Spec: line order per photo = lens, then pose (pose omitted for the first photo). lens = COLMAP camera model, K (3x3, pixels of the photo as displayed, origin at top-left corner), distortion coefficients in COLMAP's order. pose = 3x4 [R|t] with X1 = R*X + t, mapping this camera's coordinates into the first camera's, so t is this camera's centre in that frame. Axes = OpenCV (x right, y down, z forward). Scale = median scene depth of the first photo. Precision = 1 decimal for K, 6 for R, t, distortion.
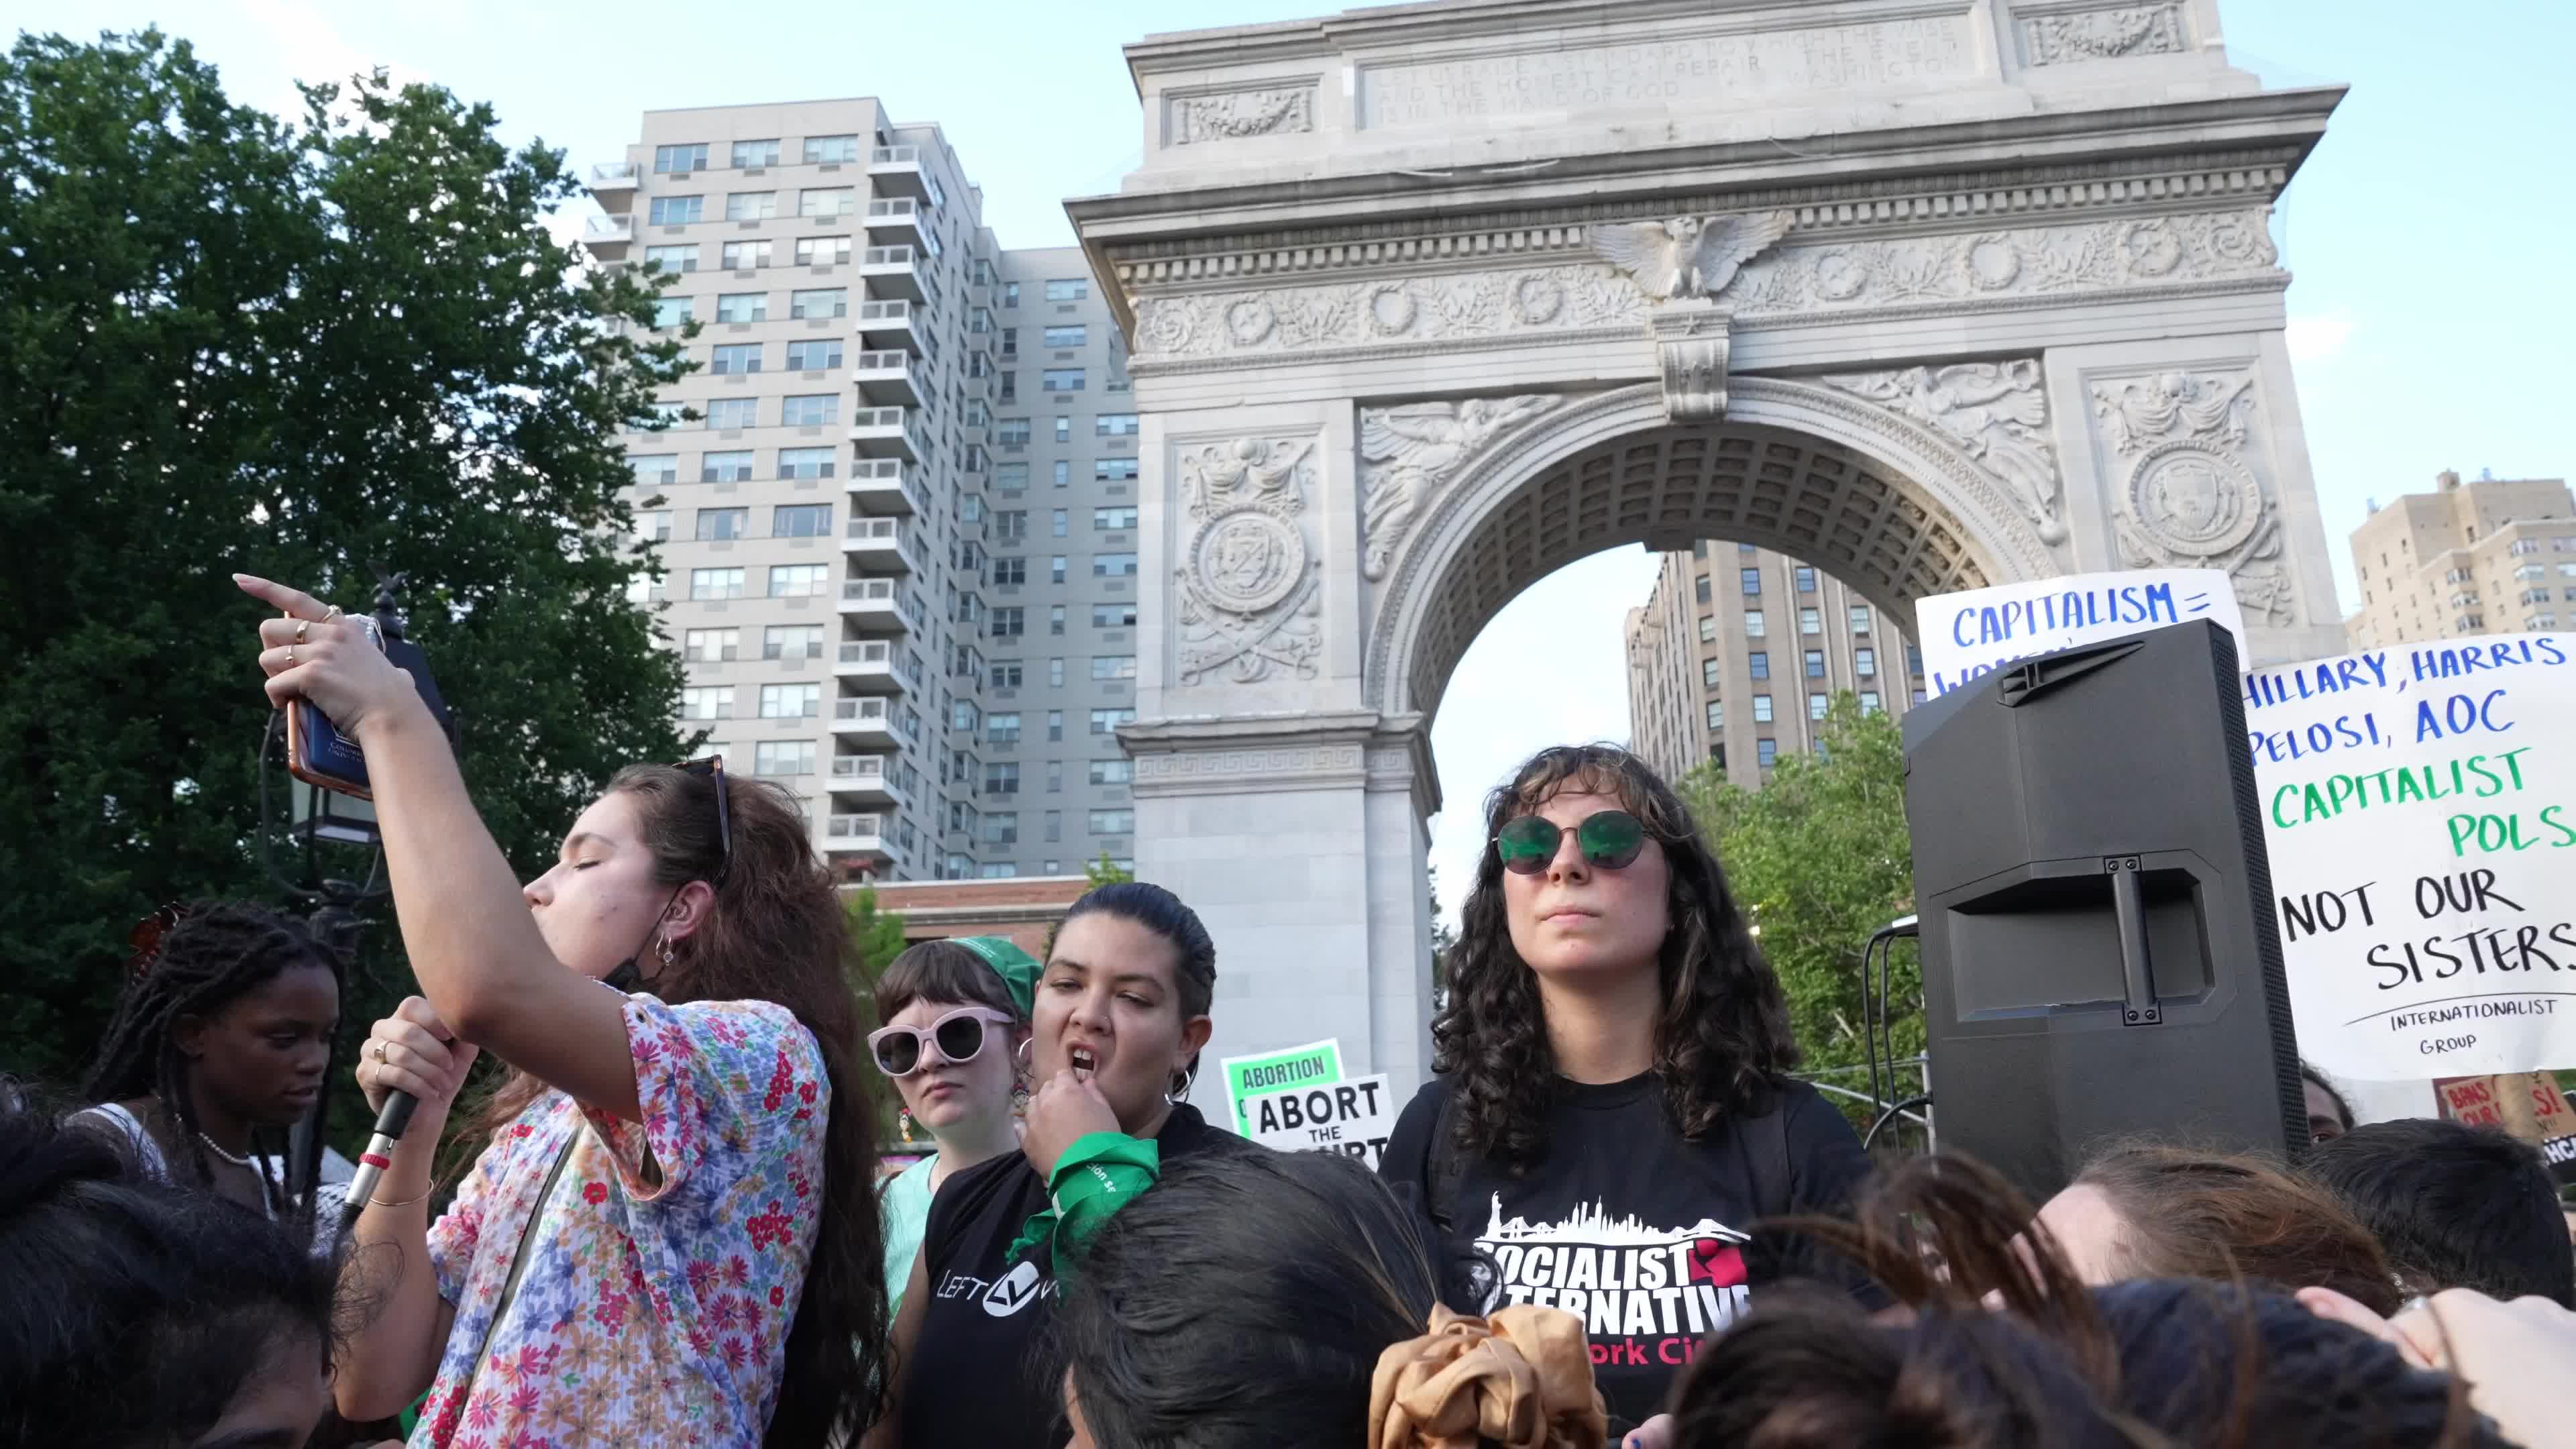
lens RADIAL K [[1748.7, 0, 1282.8], [0, 1748.7, 711.6], [0, 0, 1]] dist [-0.034057, 0.014561]
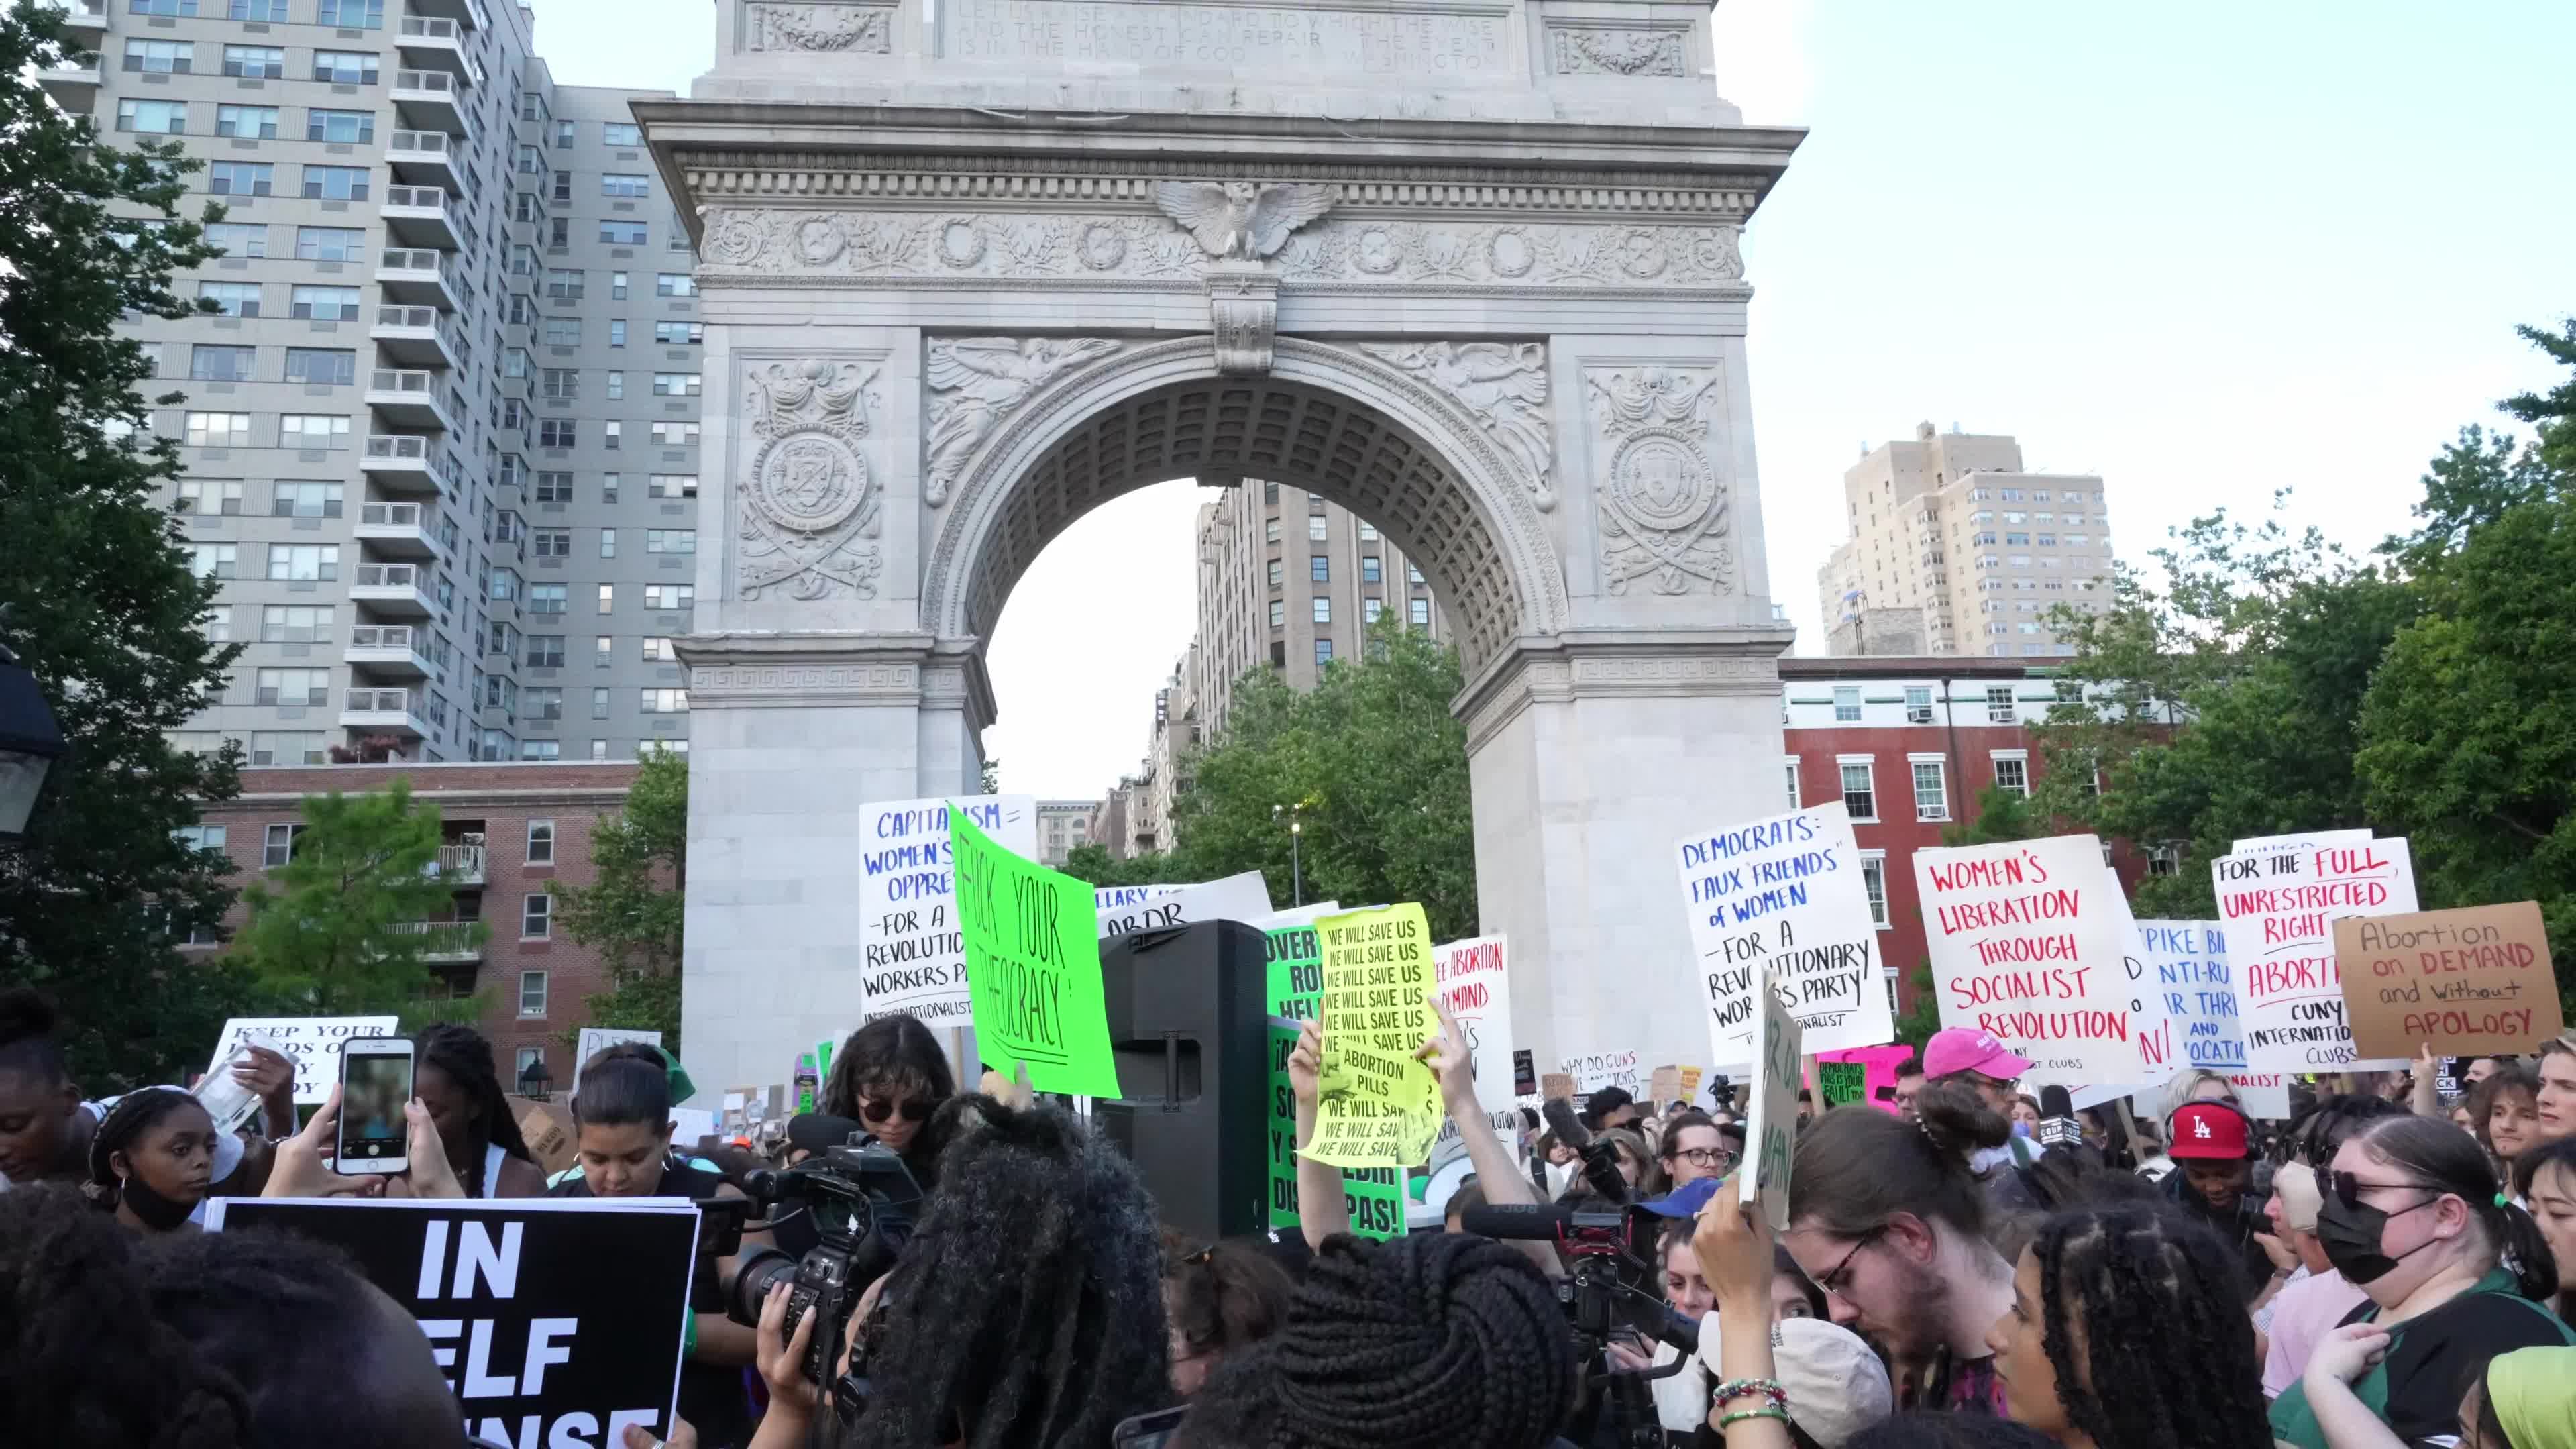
lens RADIAL K [[1744.6, 0, 1292.5], [0, 1744.6, 724.6], [0, 0, 1]] dist [-0.029606, 0.016389]
pose [[0.968716, 0.027649, 0.246626, 0.005937], [-0.046461, 0.996409, 0.070787, -0.027985], [-0.243783, -0.080031, 0.966522, -0.065687]]
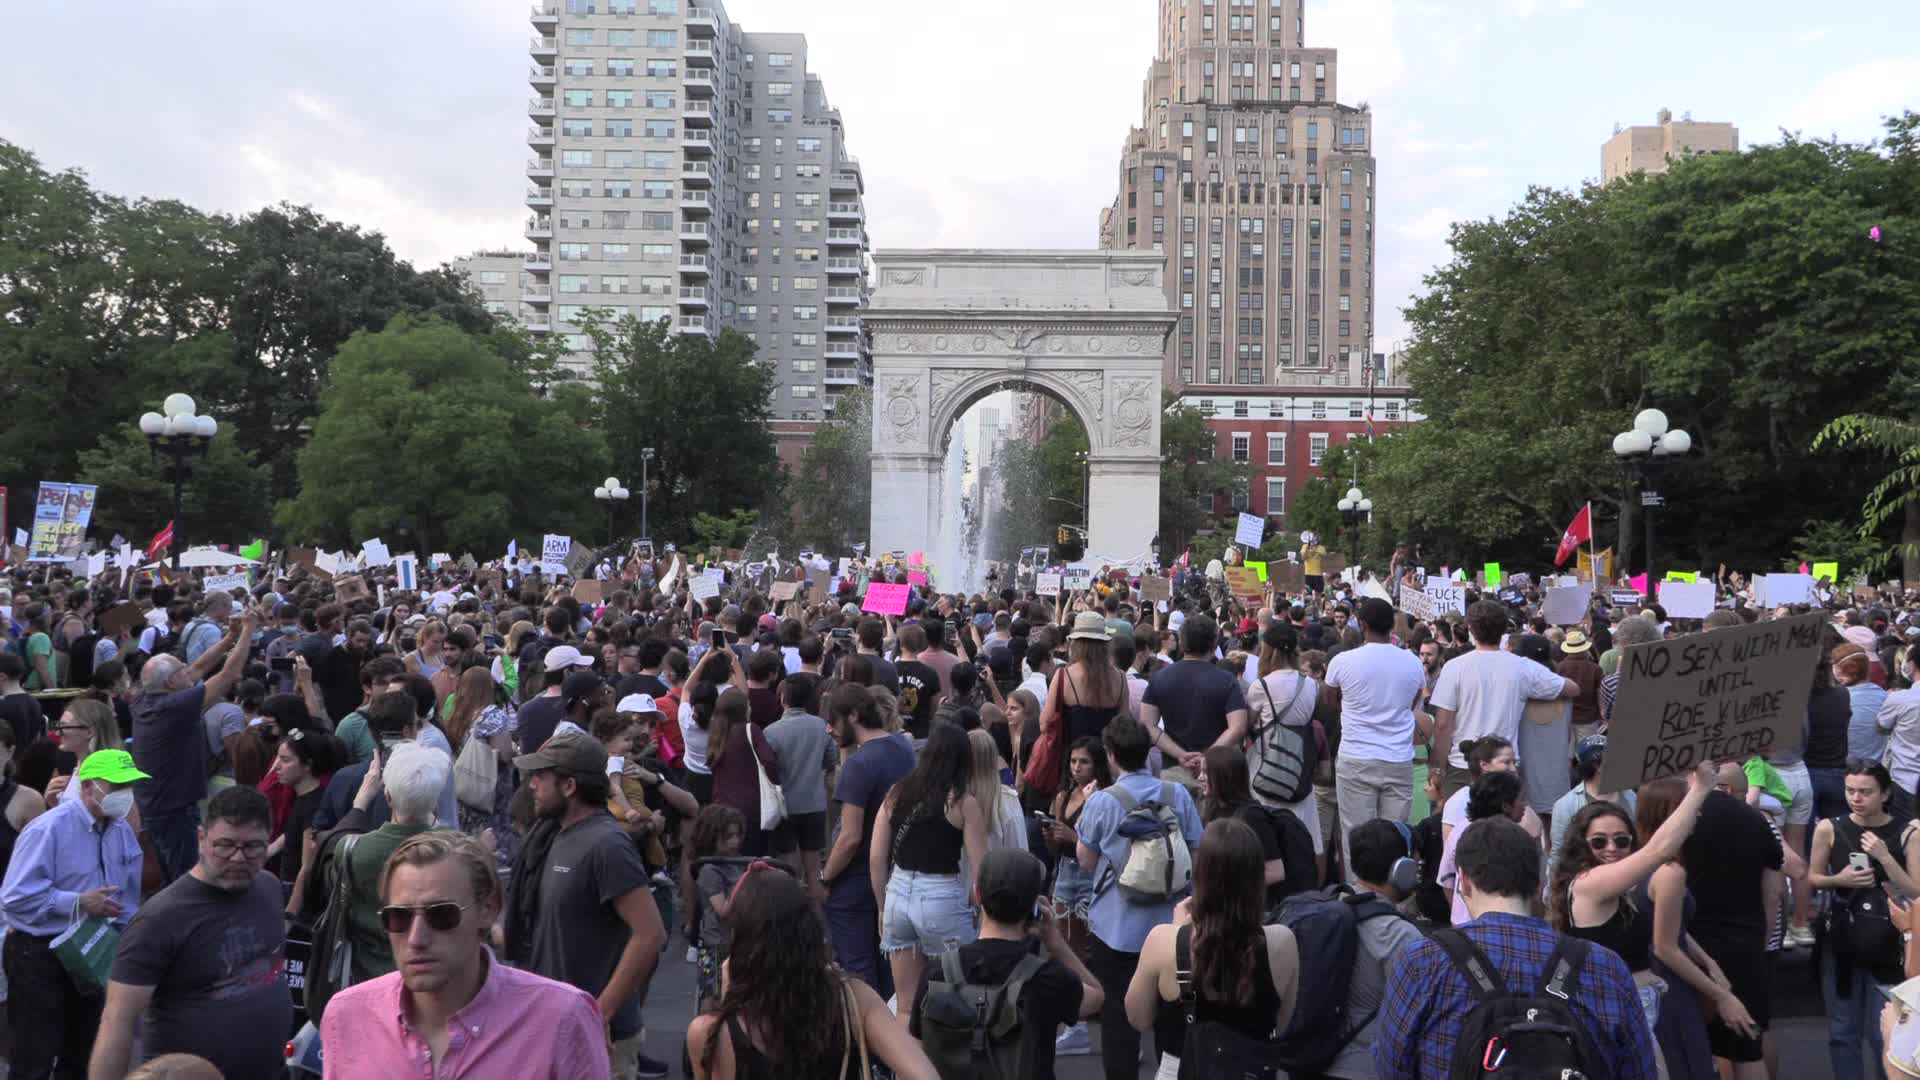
lens RADIAL K [[1507.7, 0, 965.7], [0, 1507.7, 533.1], [0, 0, 1]] dist [-0.013108, 0.000914]
pose [[0.996888, 0.033028, 0.071579, -0.105767], [-0.050903, 0.963023, 0.264567, -0.703670], [-0.060194, -0.267387, 0.961707, -2.272192]]
